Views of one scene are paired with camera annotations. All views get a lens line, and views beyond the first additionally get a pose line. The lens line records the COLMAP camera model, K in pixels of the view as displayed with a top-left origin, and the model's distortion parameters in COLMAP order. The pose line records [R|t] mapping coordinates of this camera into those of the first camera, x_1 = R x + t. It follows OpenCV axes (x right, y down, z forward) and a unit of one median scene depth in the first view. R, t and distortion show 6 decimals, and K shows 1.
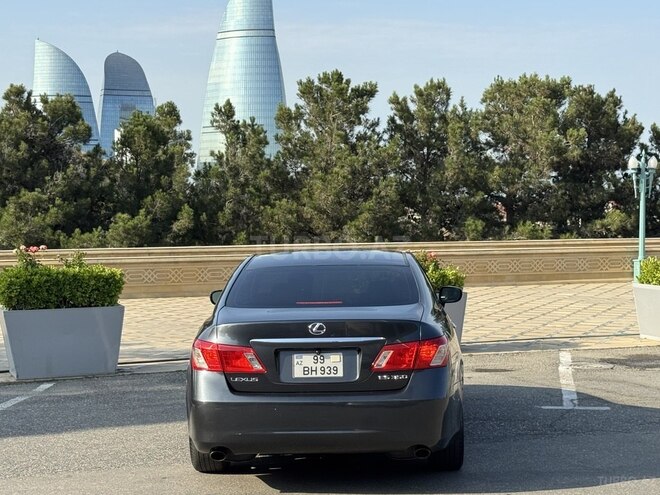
lens RADIAL K [[1271.3, 0, 330.0], [0, 1271.3, 247.5], [0, 0, 1]] dist [0.197531, -0.103293]
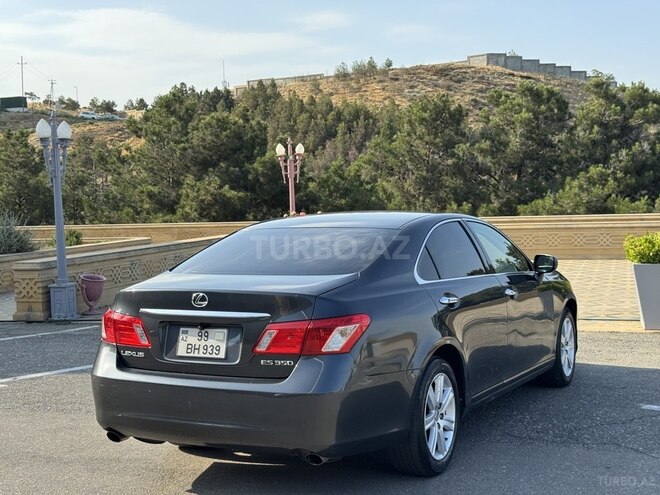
lens RADIAL K [[949.8, 0, 320.7], [0, 949.8, 247.8], [0, 0, 1]] dist [0.177601, -0.357975]
pose [[0.769872, 0.023839, -0.637753, 0.126666], [-0.001268, 0.999357, 0.035826, -0.000105], [0.638197, -0.026773, 0.769408, 0.128548]]
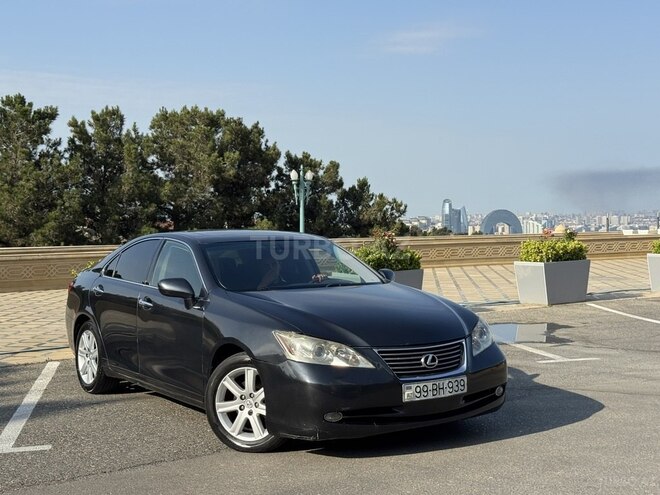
lens RADIAL K [[1010.6, 0, 330.0], [0, 1010.6, 247.5], [0, 0, 1]] dist [0.179052, -0.075957]
pose [[0.948029, -0.012559, 0.317937, -0.025231], [0.015691, 0.999850, -0.007294, 0.005790], [-0.317798, 0.011903, 0.948084, 0.062091]]
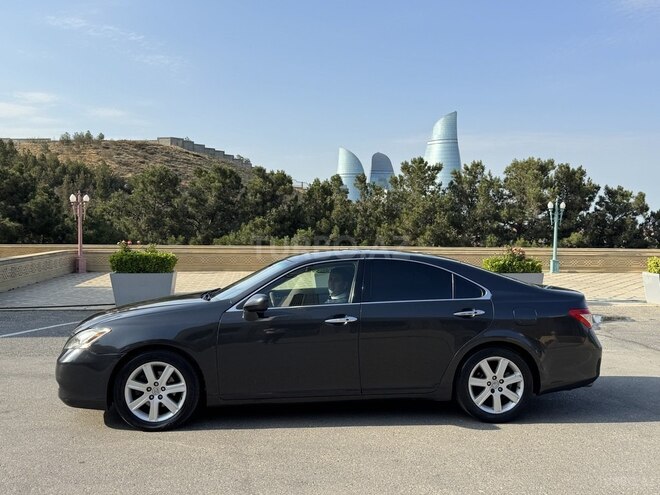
lens RADIAL K [[628.0, 0, 330.0], [0, 628.0, 247.5], [0, 0, 1]] dist [0.221883, -0.495449]
pose [[0.966884, 0.027124, -0.253771, 0.118431], [-0.027645, 0.999617, 0.001513, -0.000737], [0.253715, 0.005553, 0.967263, 0.049028]]
